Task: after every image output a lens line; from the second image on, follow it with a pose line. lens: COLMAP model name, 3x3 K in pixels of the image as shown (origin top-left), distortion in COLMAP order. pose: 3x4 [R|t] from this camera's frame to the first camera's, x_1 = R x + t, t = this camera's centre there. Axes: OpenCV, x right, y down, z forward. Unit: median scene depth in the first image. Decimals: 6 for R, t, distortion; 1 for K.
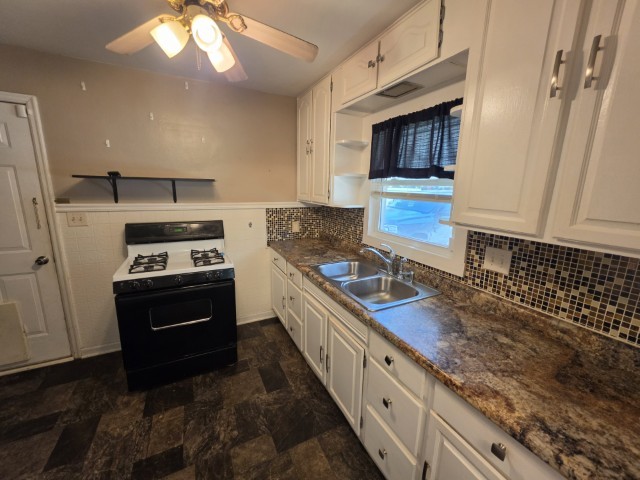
lens RADIAL K [[256.7, 0, 320.0], [0, 256.7, 240.0], [0, 0, 1]] dist [0.000469, -0.000203]
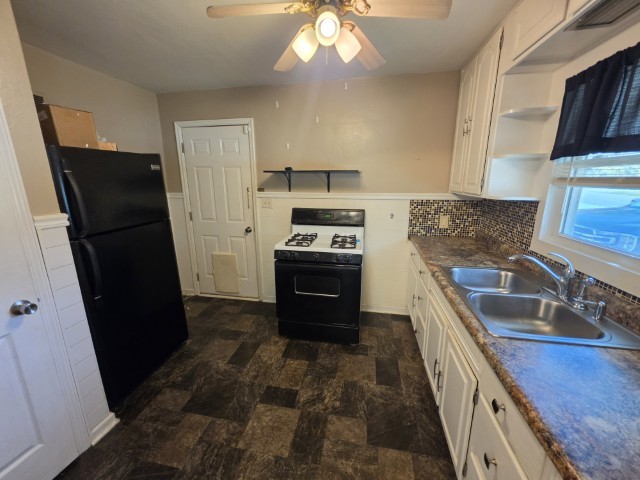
lens RADIAL K [[254.2, 0, 320.6], [0, 254.2, 241.3], [0, 0, 1]] dist [-0.000041, -0.000271]
pose [[0.791716, 0.123542, -0.598266, 0.143613], [-0.109381, 0.992179, 0.060137, 0.011755], [0.601017, 0.017828, 0.799038, 0.072877]]
